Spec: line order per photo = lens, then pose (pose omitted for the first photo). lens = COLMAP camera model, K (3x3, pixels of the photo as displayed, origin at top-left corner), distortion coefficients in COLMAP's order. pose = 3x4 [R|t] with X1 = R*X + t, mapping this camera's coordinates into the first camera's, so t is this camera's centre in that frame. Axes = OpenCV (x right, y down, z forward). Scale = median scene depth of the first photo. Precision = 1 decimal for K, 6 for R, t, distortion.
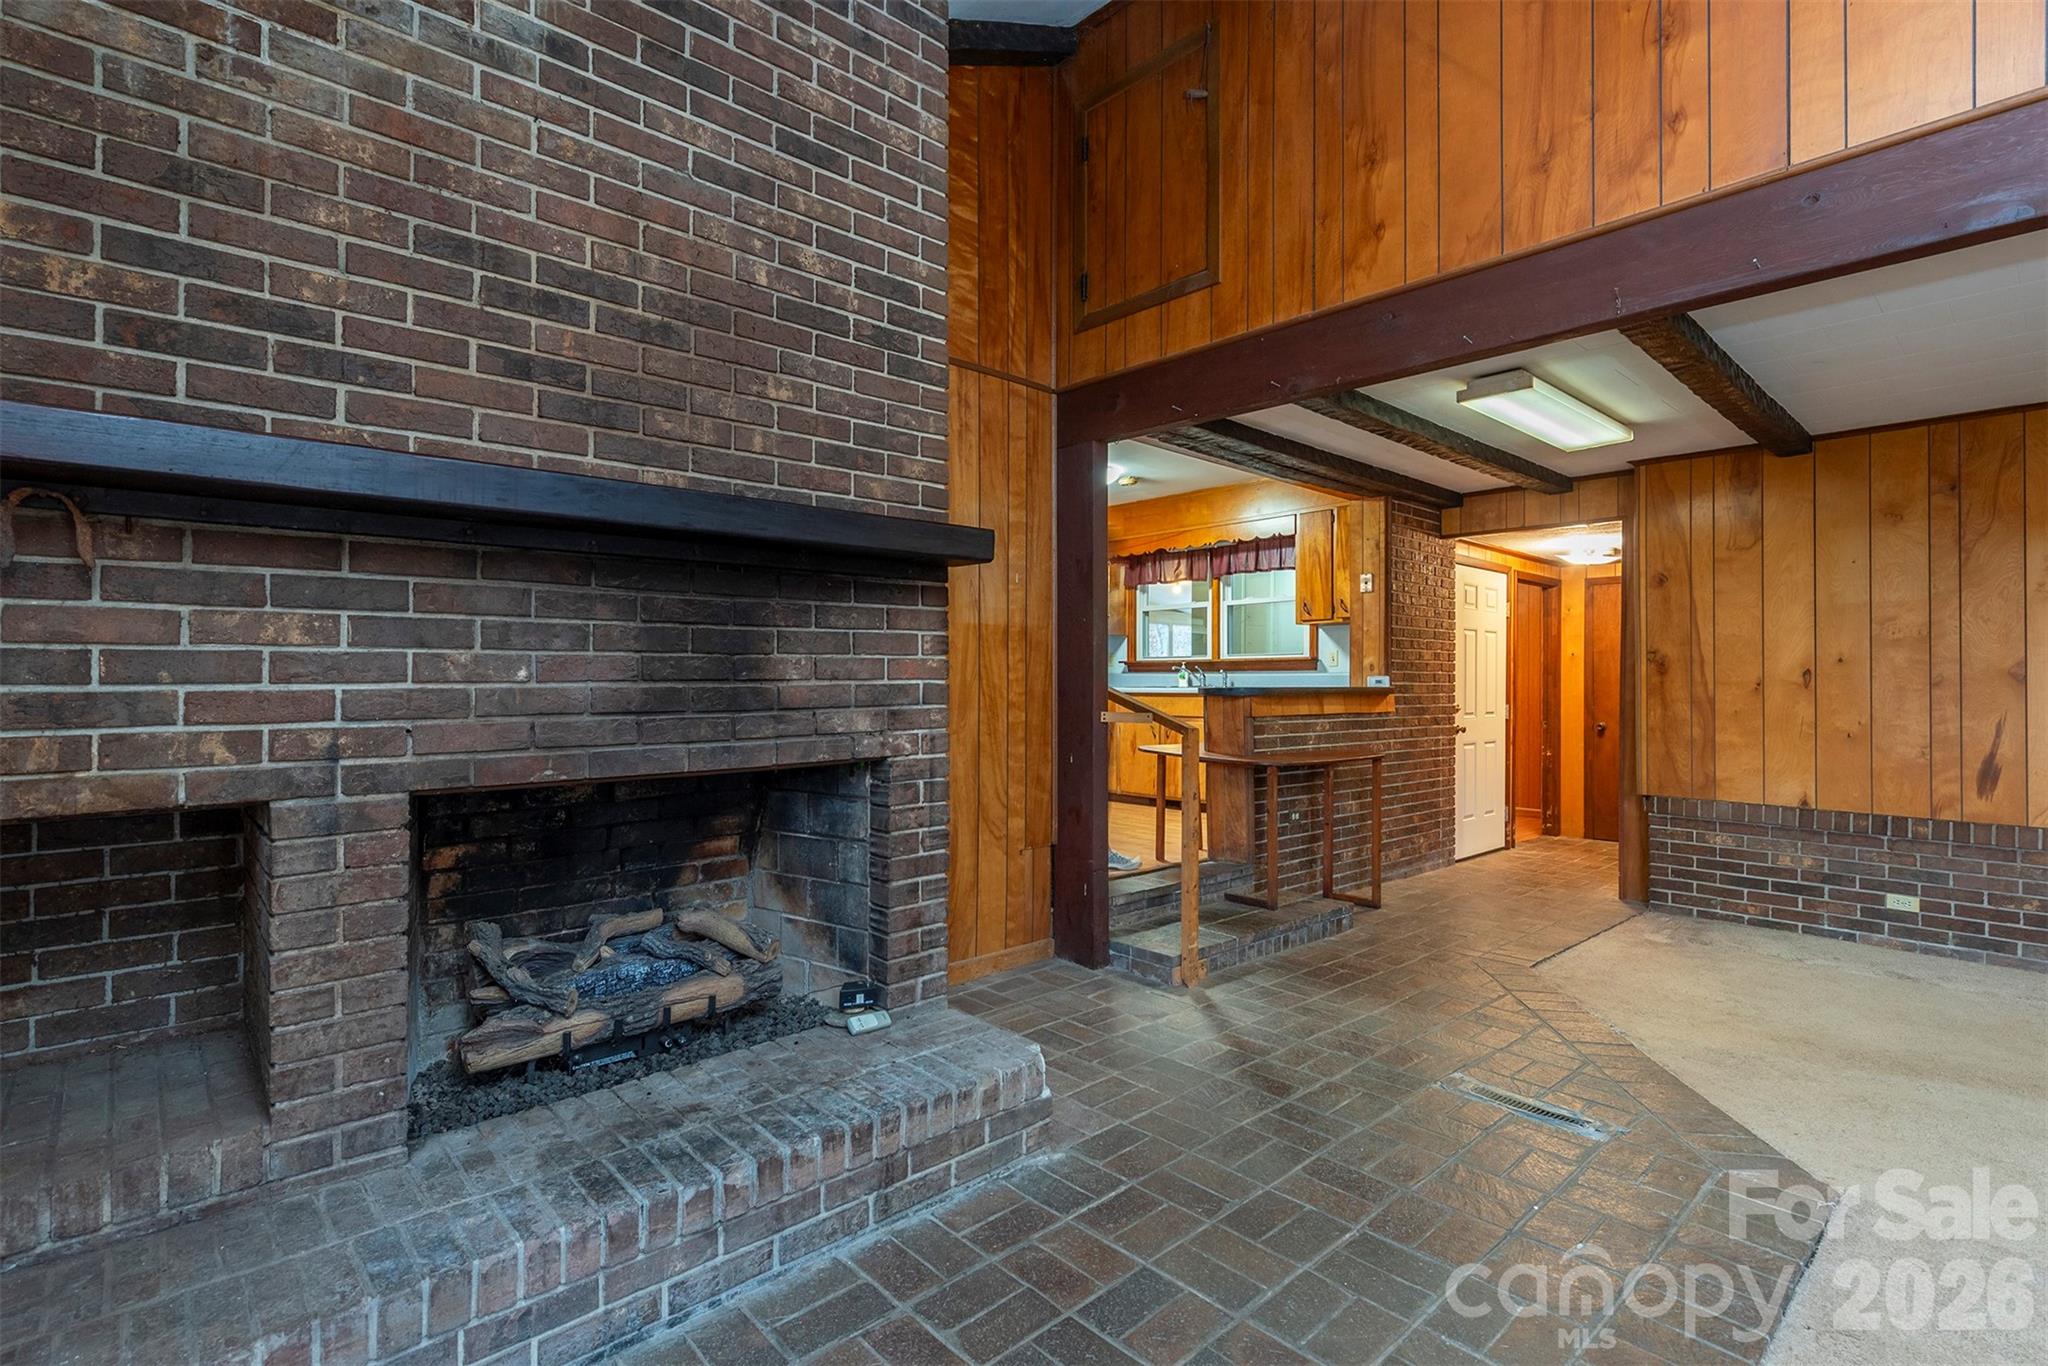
lens RADIAL K [[964.2, 0, 1019.4], [0, 964.2, 672.8], [0, 0, 1]] dist [0.000277, -0.002305]
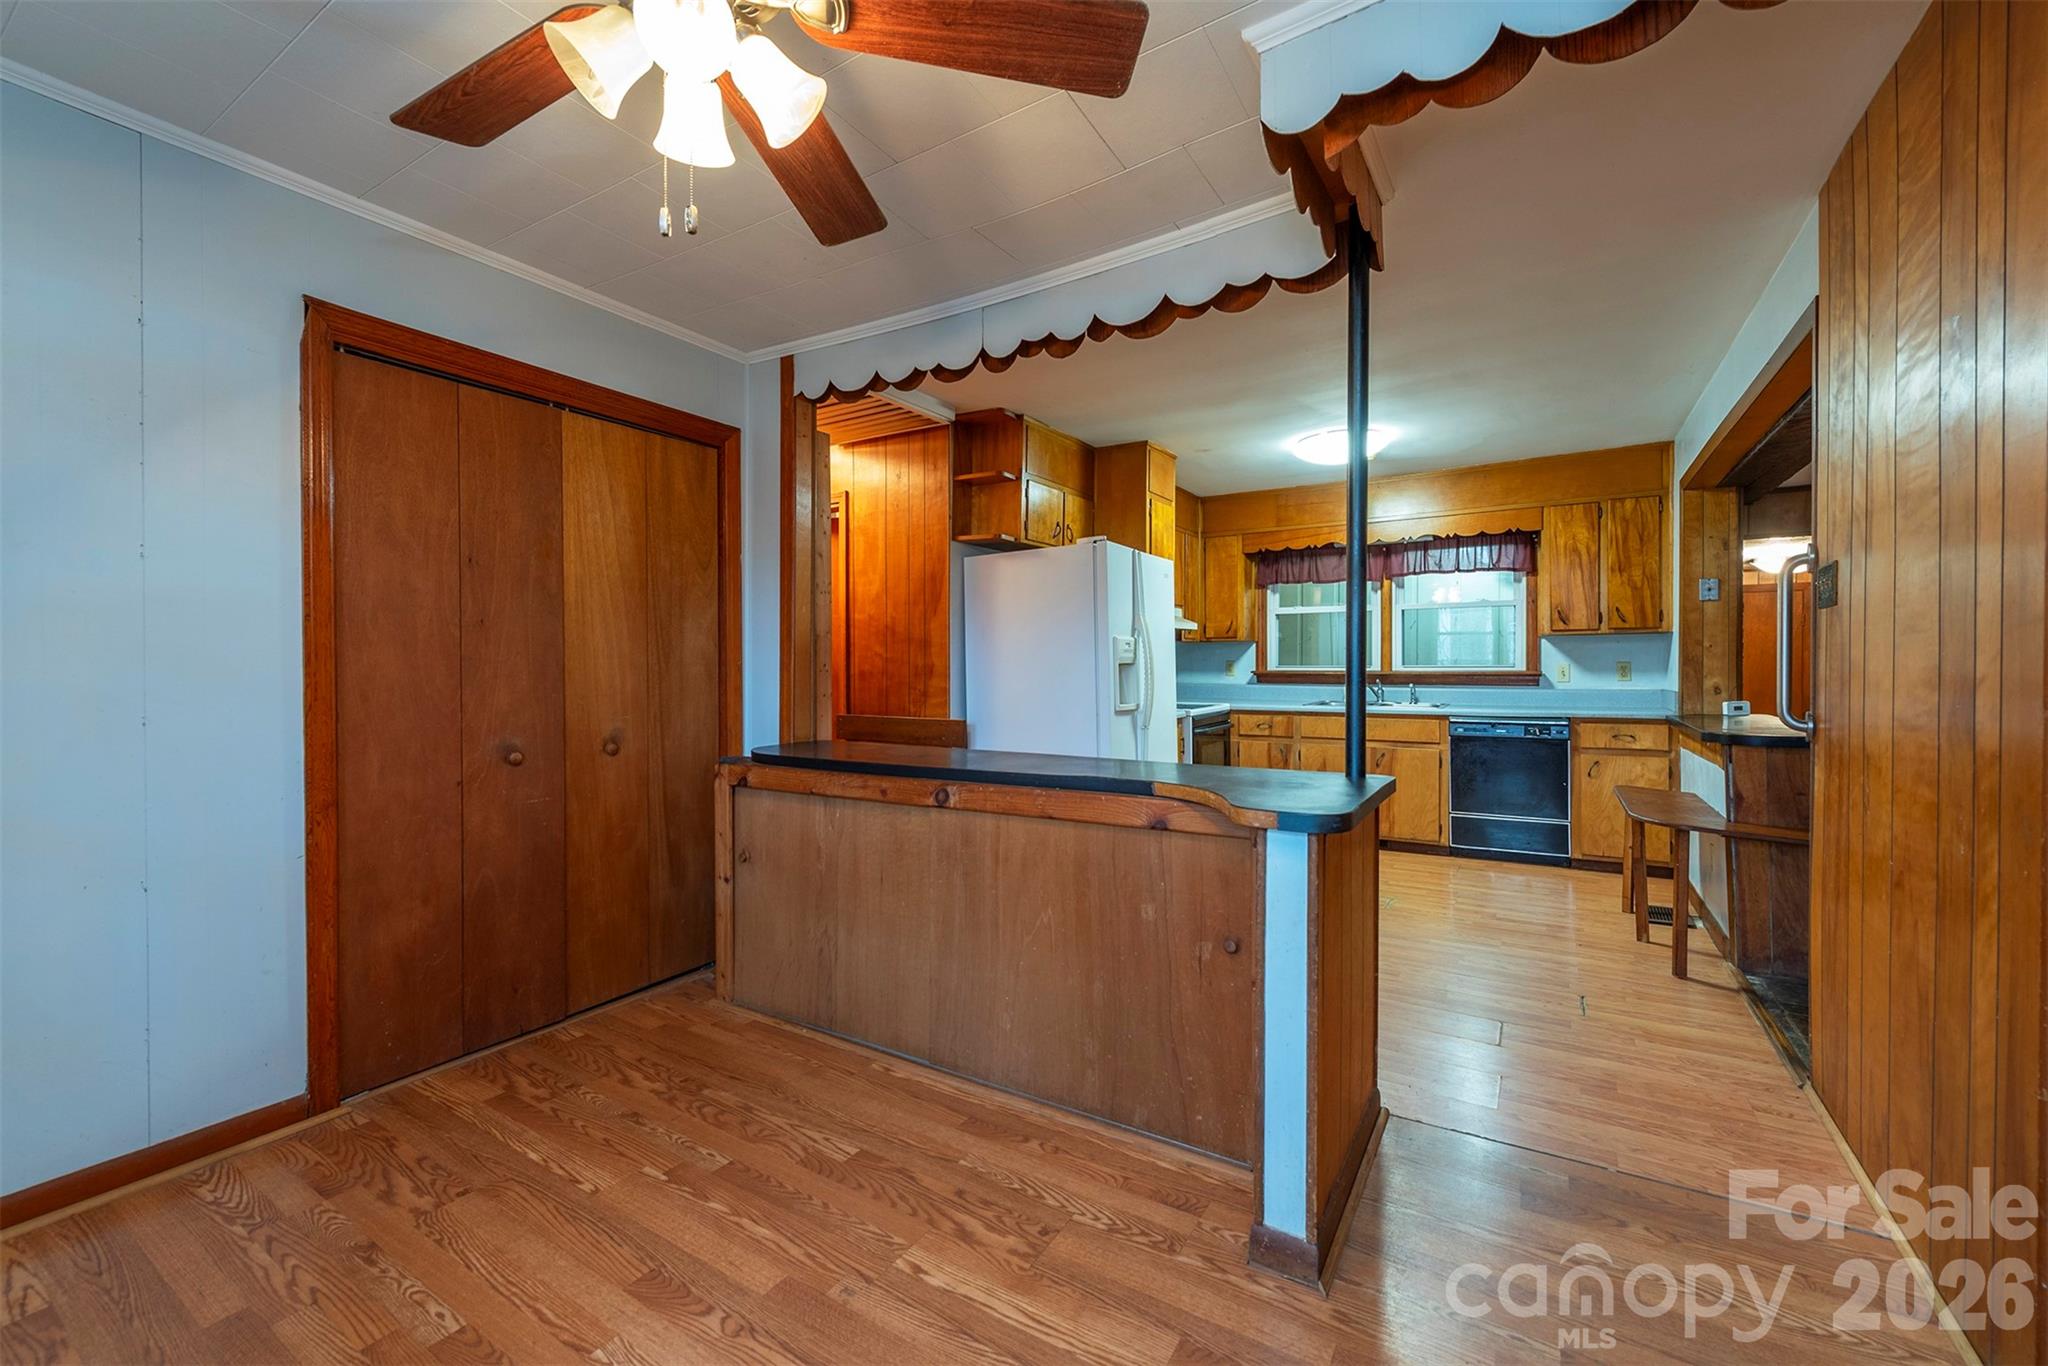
lens RADIAL K [[845.8, 0, 1030.7], [0, 845.8, 676.9], [0, 0, 1]] dist [0.001583, 0.000054]
pose [[0.968602, -0.006244, 0.248537, -0.520632], [0.000544, 0.999735, 0.022996, -0.045400], [-0.248615, -0.022138, 0.968349, 0.567633]]
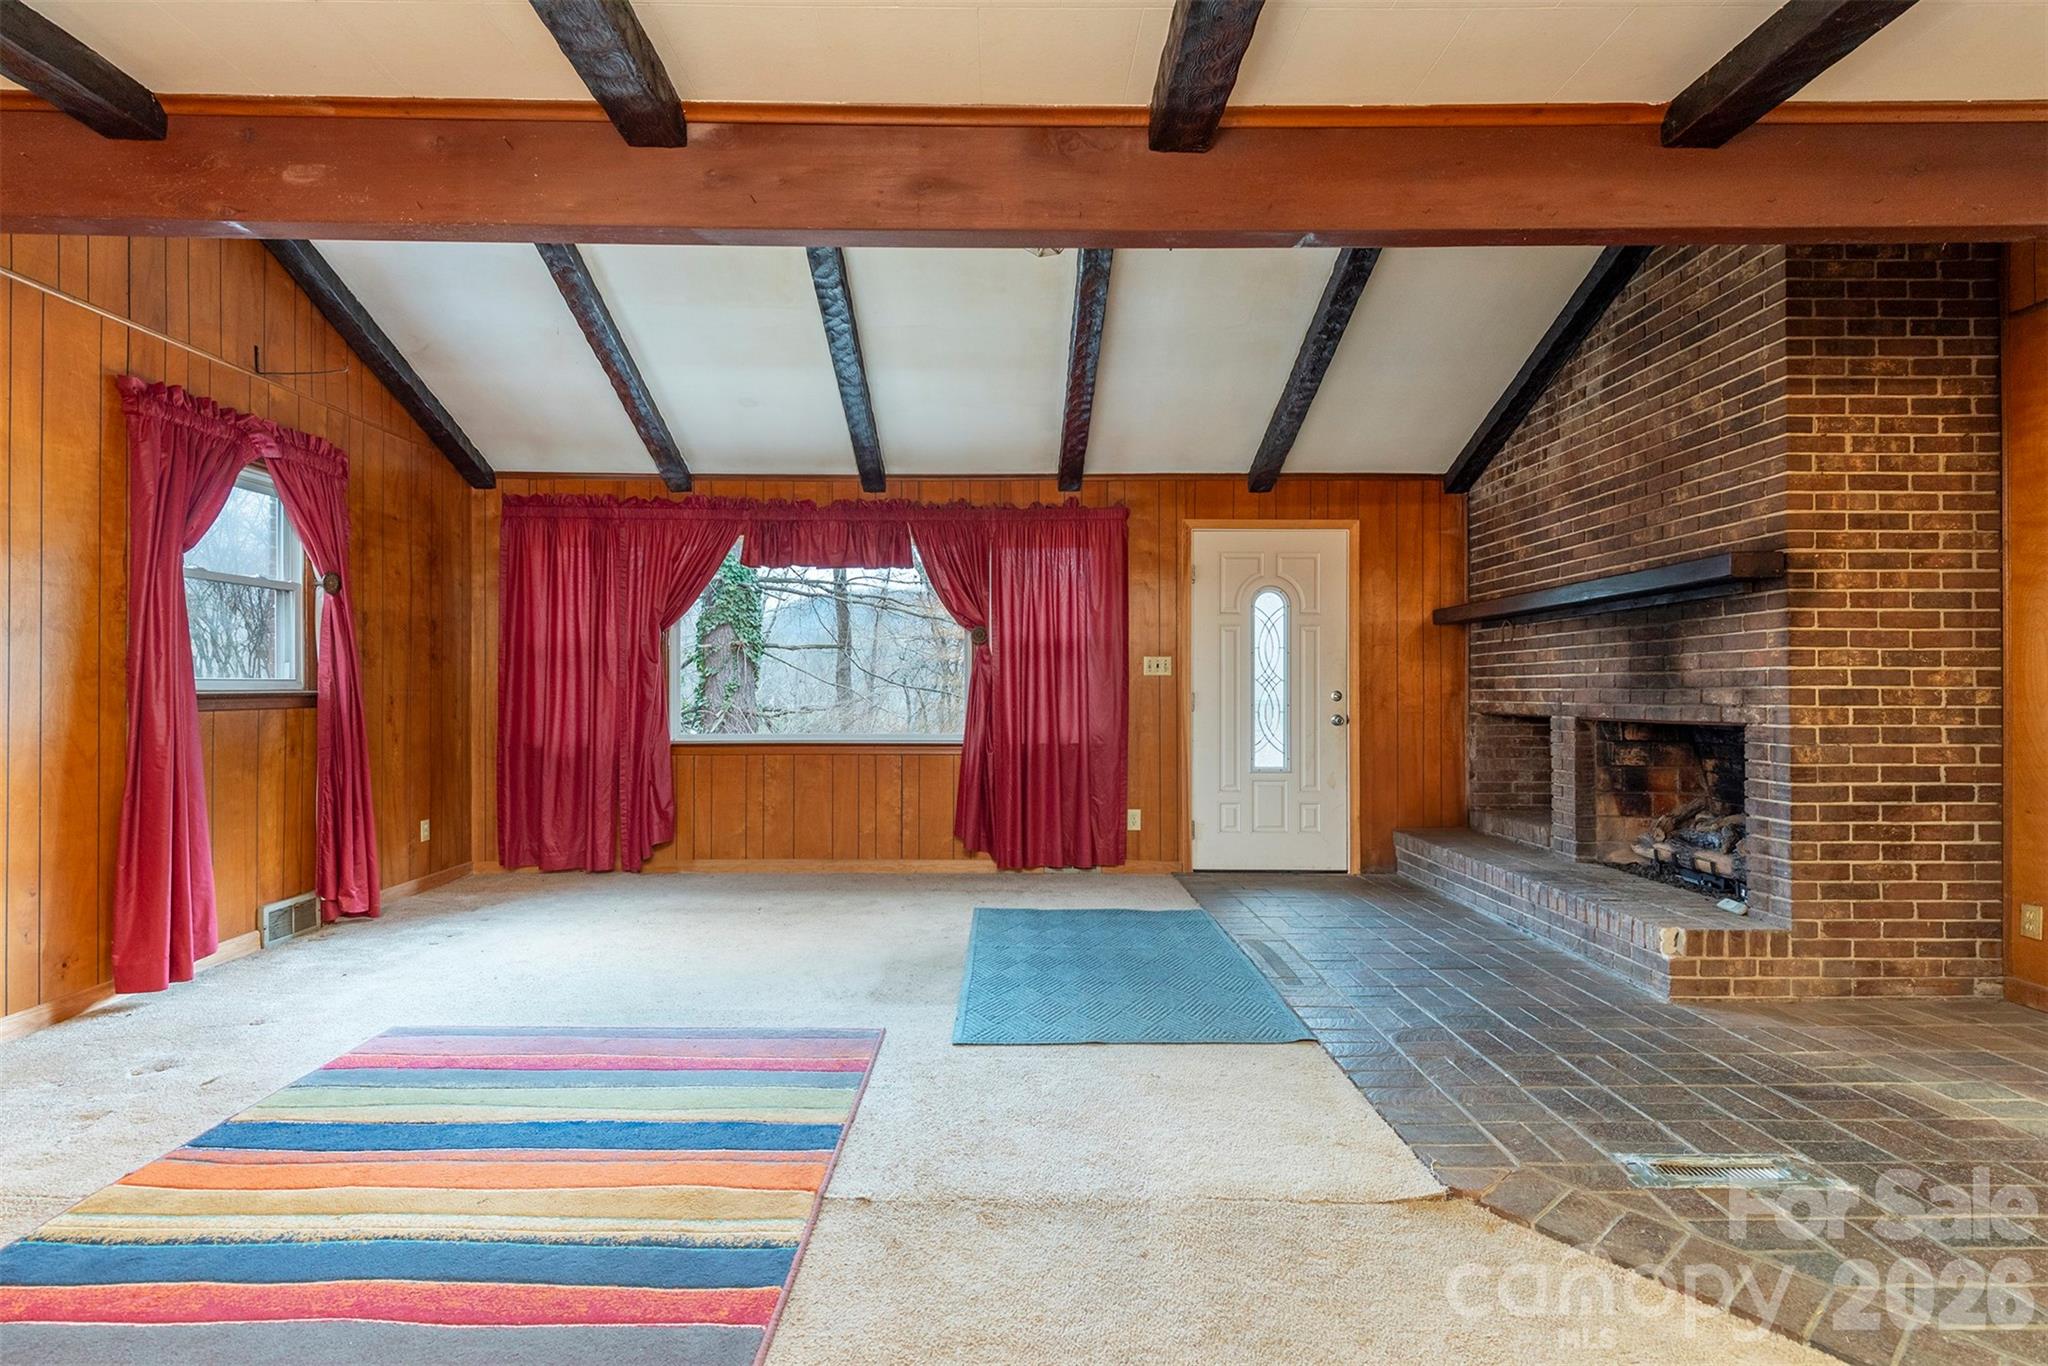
lens RADIAL K [[964.2, 0, 1013.3], [0, 964.2, 680.3], [0, 0, 1]] dist [0.000277, -0.002305]
pose [[-0.669300, -0.008476, -0.742944, 0.905764], [0.002447, 0.999904, -0.013612, 0.023537], [0.742989, -0.010929, -0.669215, 0.648631]]
